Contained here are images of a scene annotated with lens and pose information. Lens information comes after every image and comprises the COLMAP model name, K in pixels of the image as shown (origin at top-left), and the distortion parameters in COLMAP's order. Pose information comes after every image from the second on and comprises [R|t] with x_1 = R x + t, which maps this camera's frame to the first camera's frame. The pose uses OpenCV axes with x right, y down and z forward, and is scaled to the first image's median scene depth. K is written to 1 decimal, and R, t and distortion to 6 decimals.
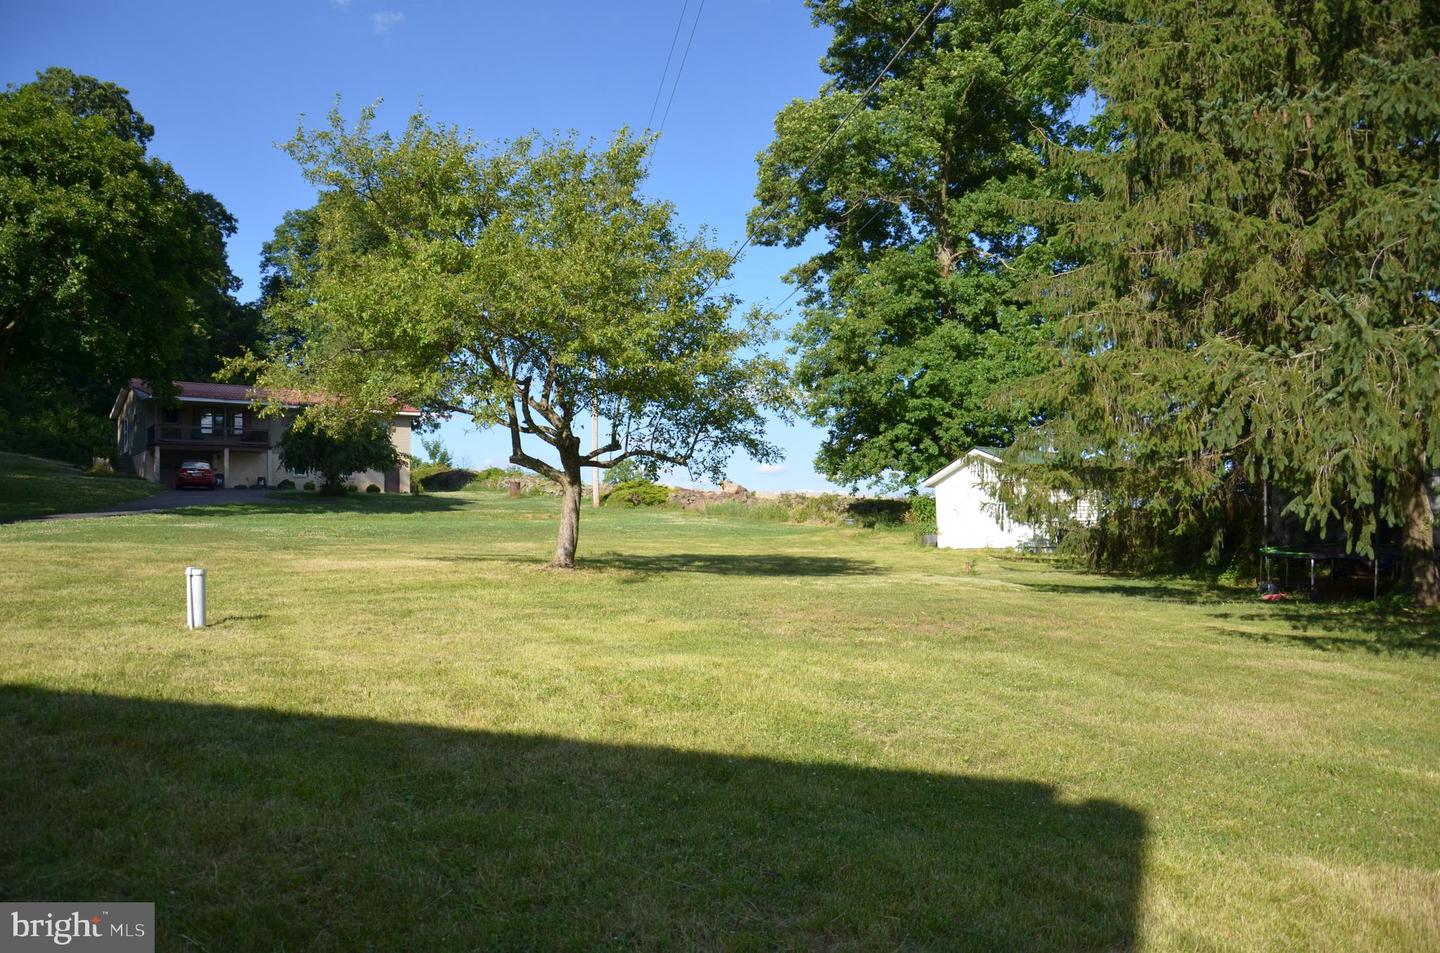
lens RADIAL K [[1111.1, 0, 702.2], [0, 1111.1, 494.8], [0, 0, 1]] dist [-0.164413, 0.131336]
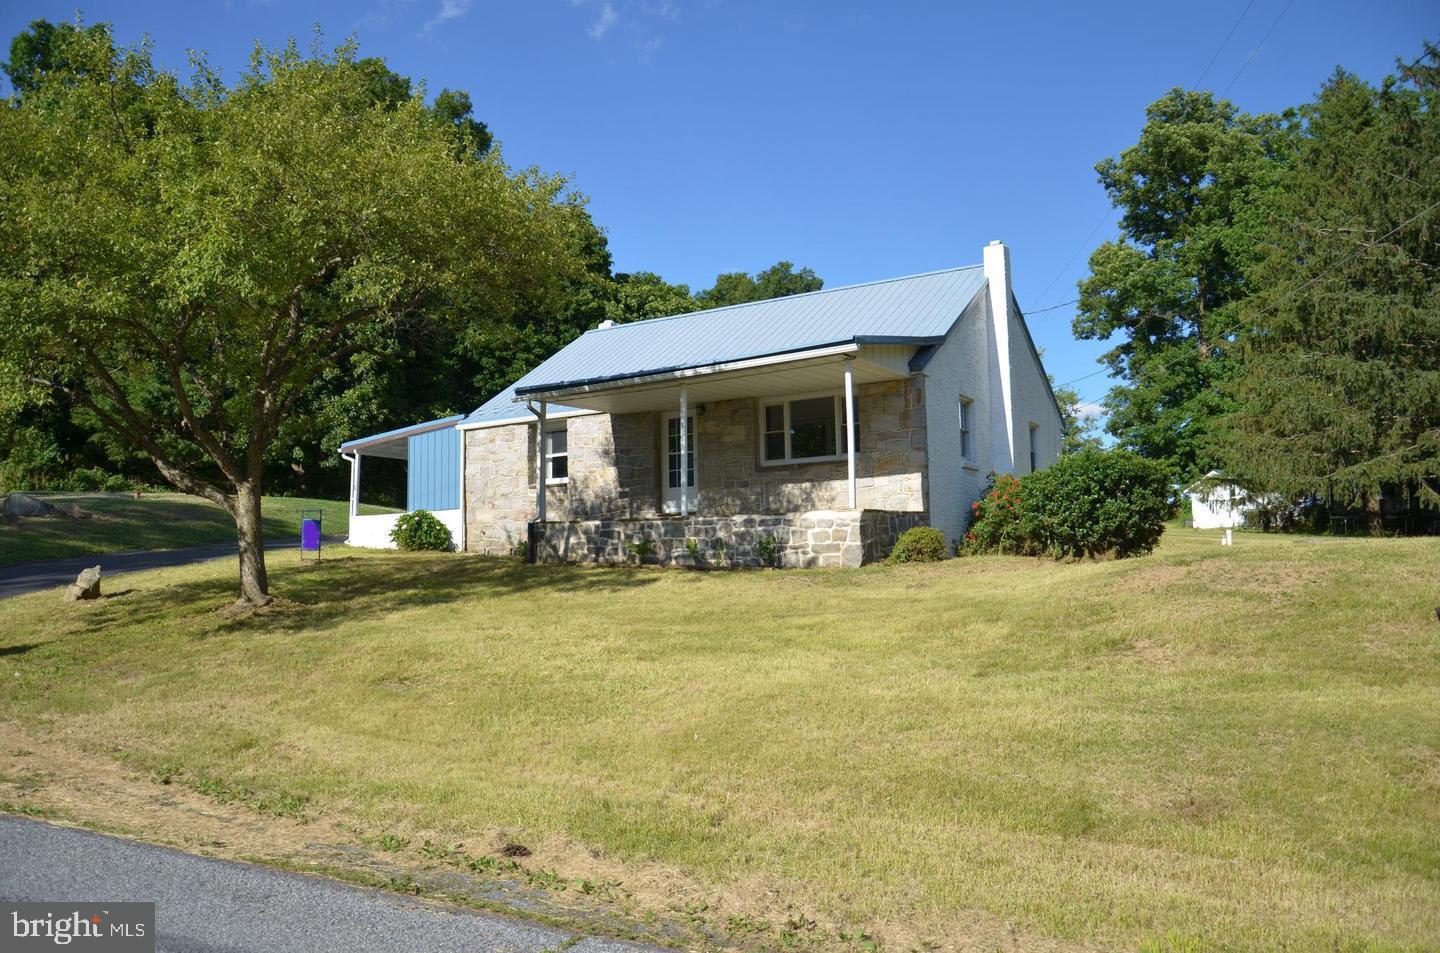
lens RADIAL K [[1121.3, 0, 720.0], [0, 1121.3, 476.5], [0, 0, 1]] dist [-0.155170, 0.128048]
pose [[0.966973, -0.014040, -0.254491, -0.052228], [0.004783, 0.999305, -0.036955, 0.021380], [0.254833, 0.034517, 0.966369, -0.677502]]
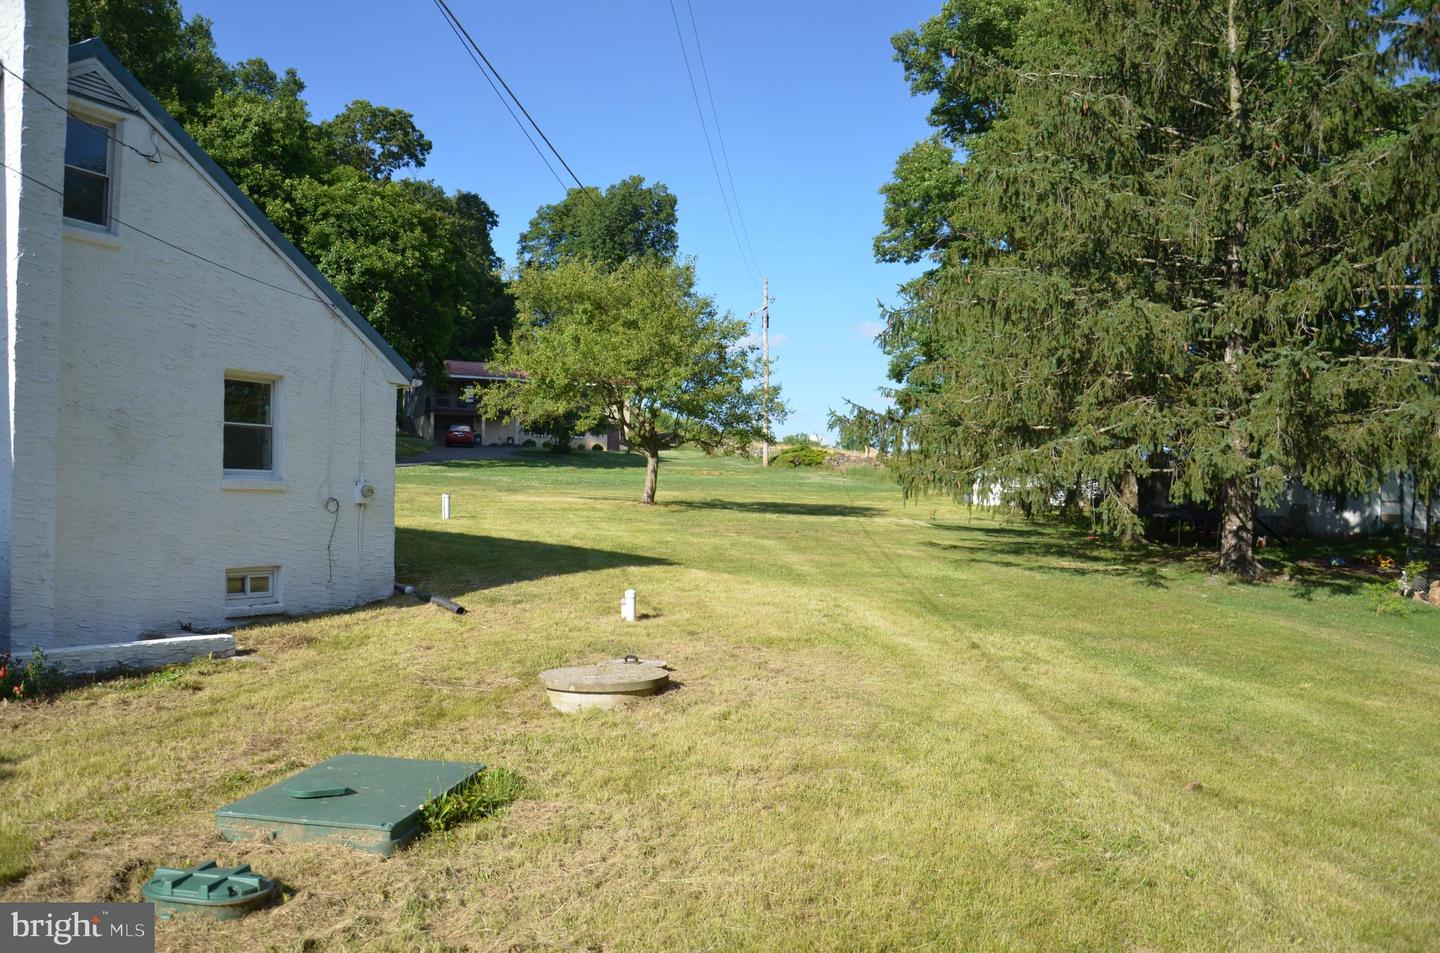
lens RADIAL K [[1121.3, 0, 720.0], [0, 1121.3, 476.5], [0, 0, 1]] dist [-0.155170, 0.128048]
pose [[0.976724, 0.024636, -0.213079, 0.160630], [-0.019774, 0.999494, 0.024917, -0.010693], [0.213585, -0.020123, 0.976717, -0.317430]]
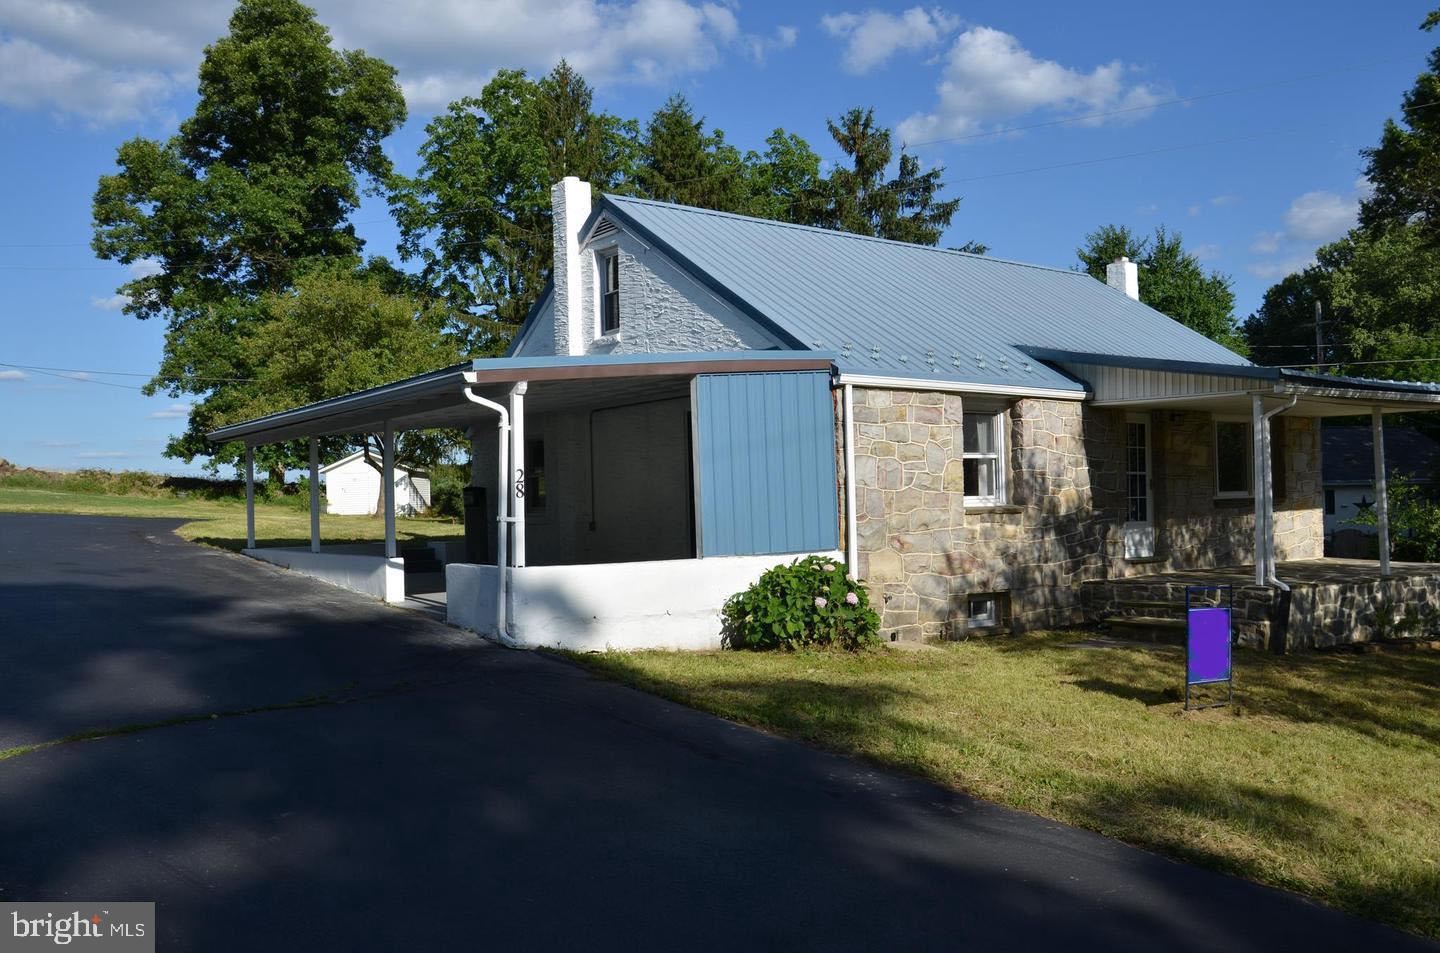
lens RADIAL K [[1083.3, 0, 720.0], [0, 1083.3, 476.5], [0, 0, 1]] dist [0.003913, 0.003564]
pose [[0.436903, 0.014518, 0.899391, -0.756172], [-0.023107, 0.999721, -0.004913, -0.007741], [-0.899212, -0.018635, 0.437117, -0.093901]]
